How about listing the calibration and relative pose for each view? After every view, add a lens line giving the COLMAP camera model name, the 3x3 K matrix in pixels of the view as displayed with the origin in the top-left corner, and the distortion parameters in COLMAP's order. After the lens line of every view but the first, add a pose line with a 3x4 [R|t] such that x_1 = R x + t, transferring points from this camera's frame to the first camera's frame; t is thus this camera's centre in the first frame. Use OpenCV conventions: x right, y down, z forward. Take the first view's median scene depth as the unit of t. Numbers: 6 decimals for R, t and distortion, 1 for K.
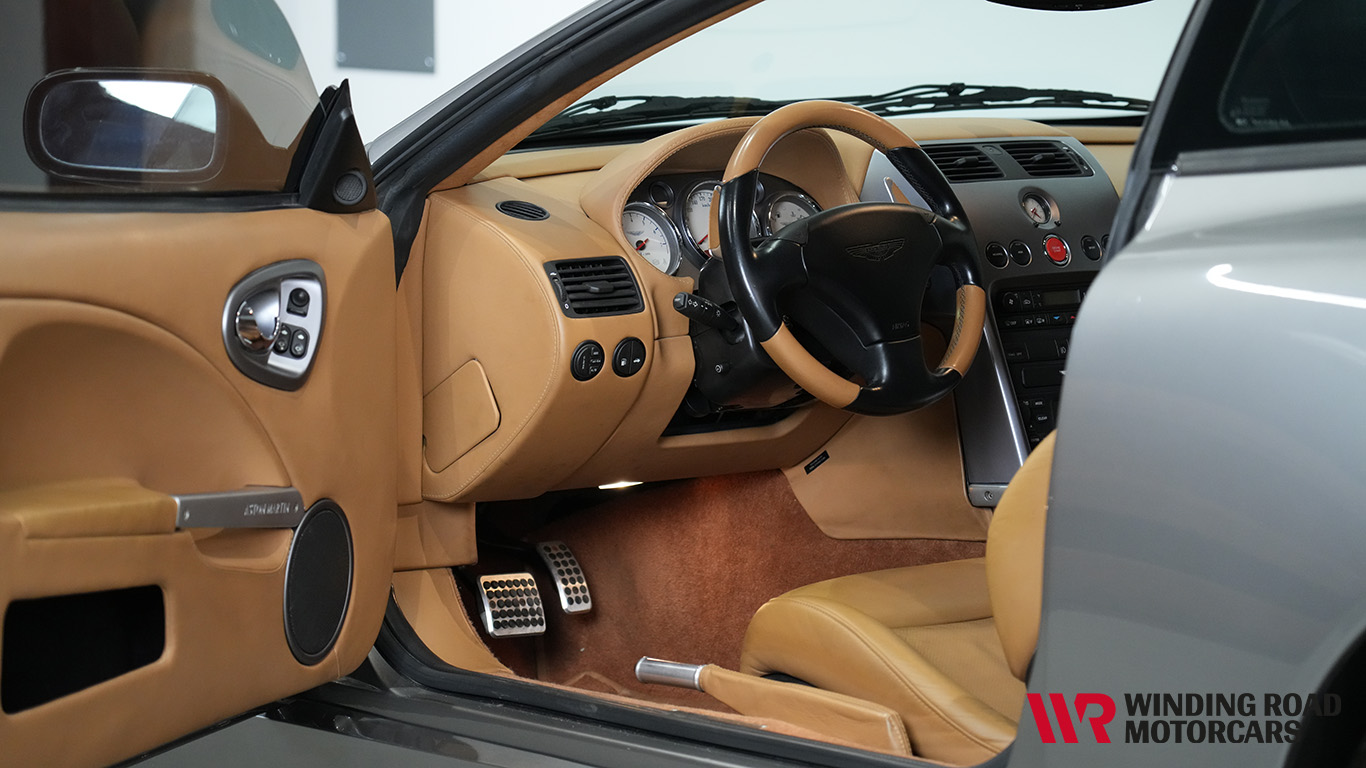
lens RADIAL K [[4195.4, 0, 688.4], [0, 4195.4, 385.3], [0, 0, 1]] dist [0.042818, 0.000000]
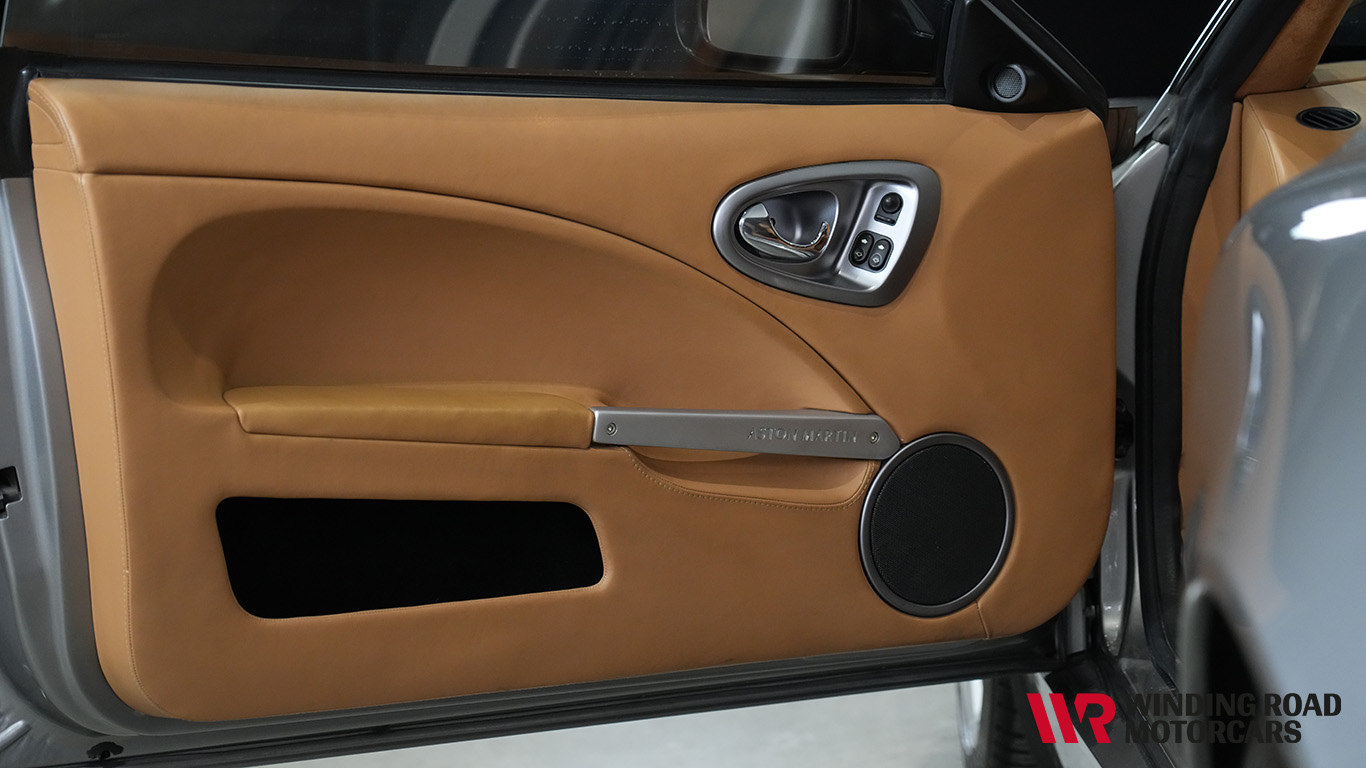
lens RADIAL K [[4195.4, 0, 680.5], [0, 4195.4, 384.9], [0, 0, 1]] dist [0.042818, 0.000000]
pose [[0.761513, 0.063794, -0.645002, 0.421811], [-0.055133, 0.997913, 0.033606, -0.009265], [0.645800, 0.009969, 0.763441, 0.271361]]
